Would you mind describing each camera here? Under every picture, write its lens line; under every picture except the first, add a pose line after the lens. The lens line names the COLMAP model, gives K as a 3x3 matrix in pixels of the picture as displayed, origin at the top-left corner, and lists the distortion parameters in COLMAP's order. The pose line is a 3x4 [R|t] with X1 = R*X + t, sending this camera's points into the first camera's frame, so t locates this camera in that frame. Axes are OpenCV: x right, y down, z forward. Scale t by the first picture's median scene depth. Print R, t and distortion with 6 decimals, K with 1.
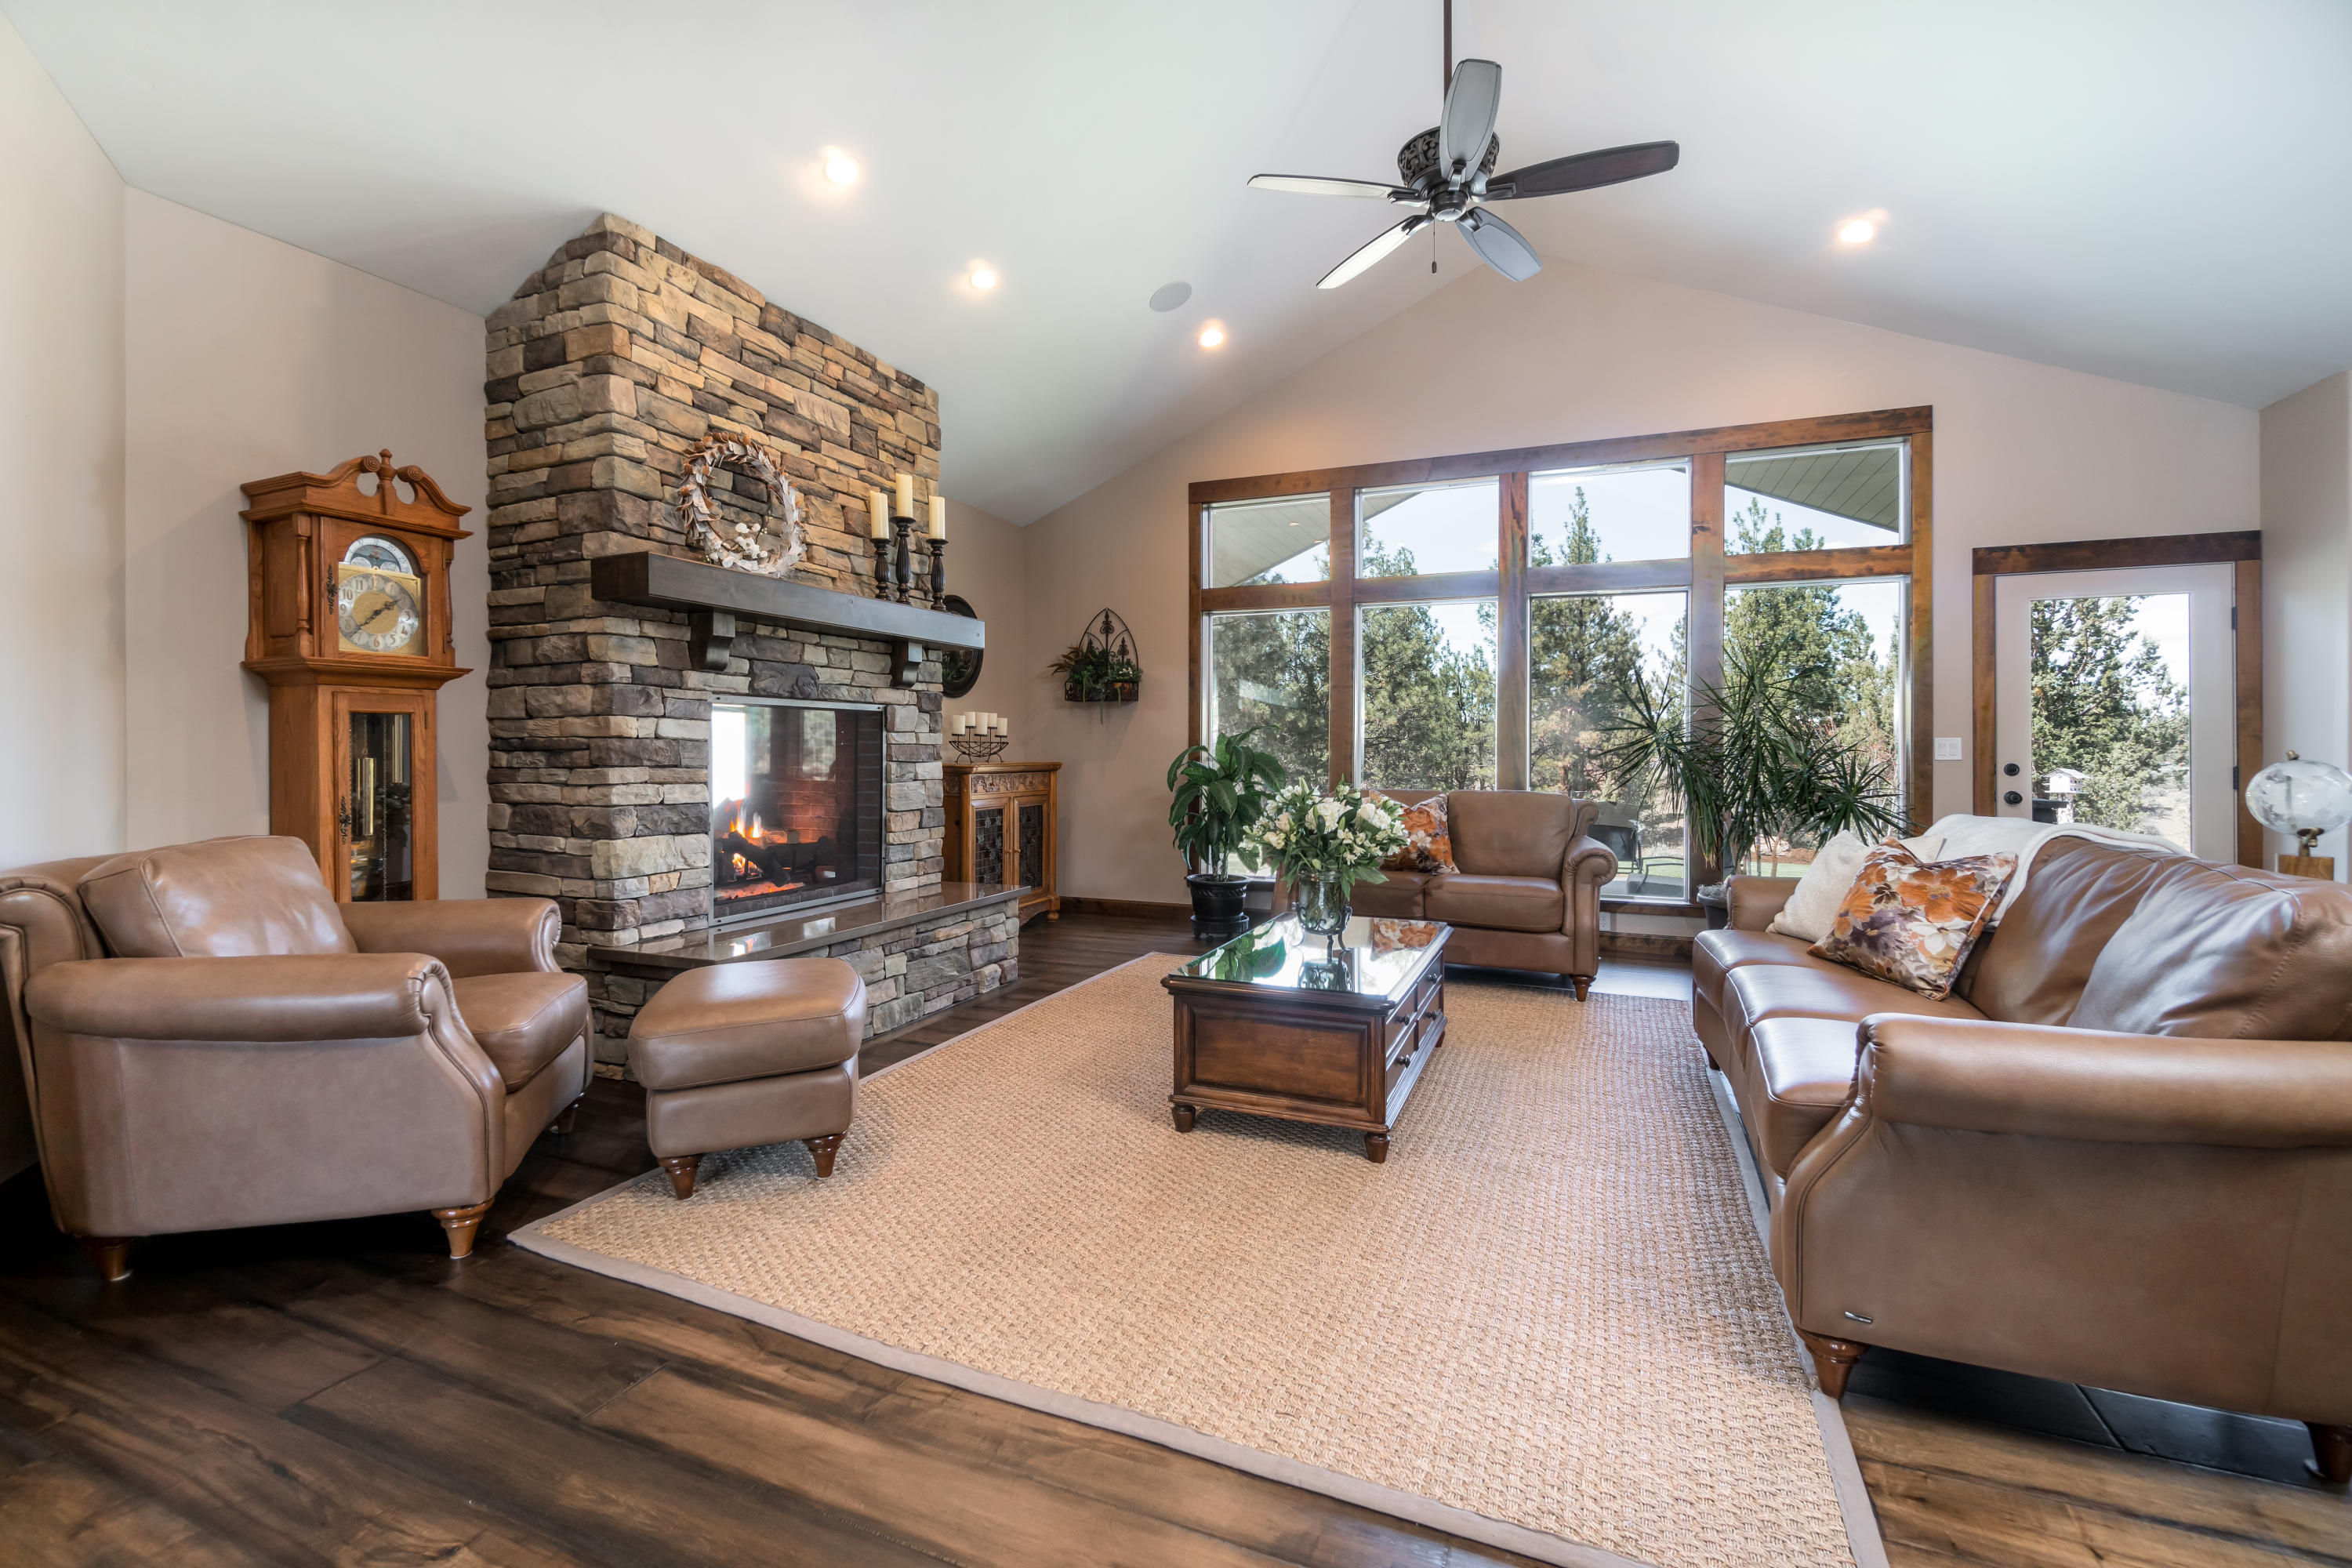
lens RADIAL K [[1018.9, 0, 1183.5], [0, 1018.9, 745.4], [0, 0, 1]] dist [-0.009677, -0.000198]
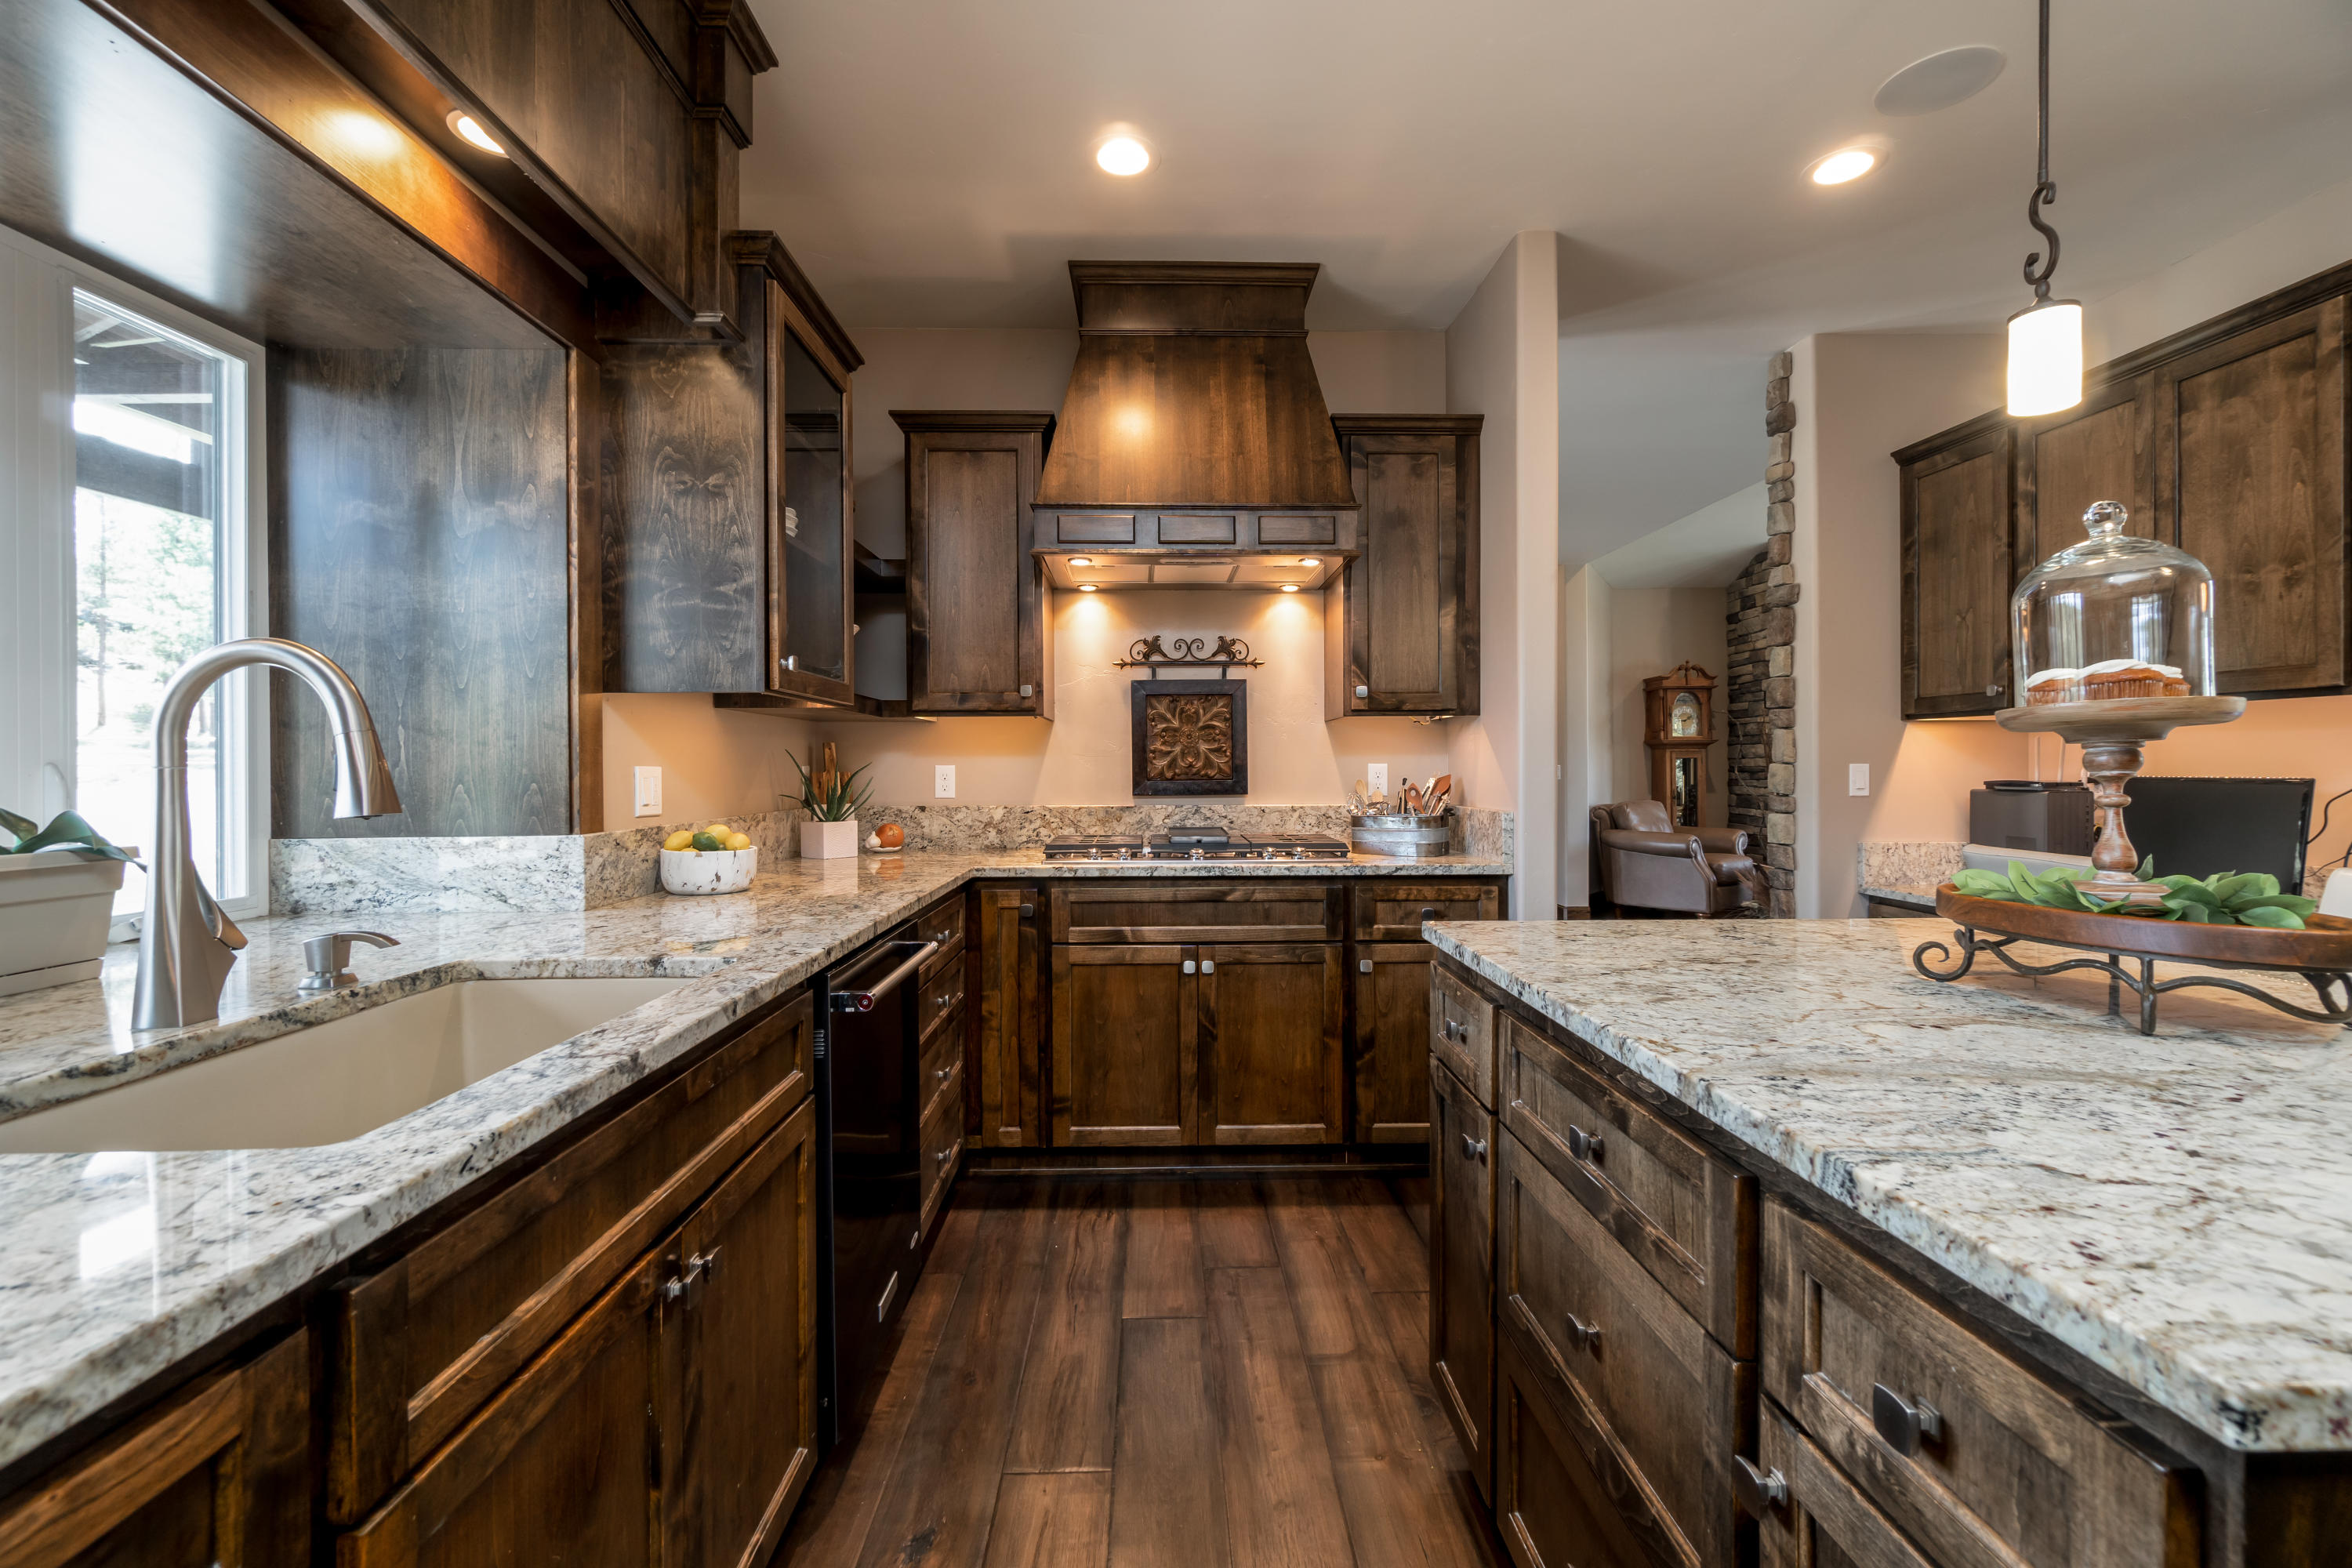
lens RADIAL K [[1018.9, 0, 1177.2], [0, 1018.9, 774.5], [0, 0, 1]] dist [-0.009677, -0.000198]
pose [[0.399518, 0.002727, -0.916721, 1.034088], [0.006318, 0.999964, 0.005728, -0.012016], [0.916704, -0.008080, 0.399486, -1.194126]]
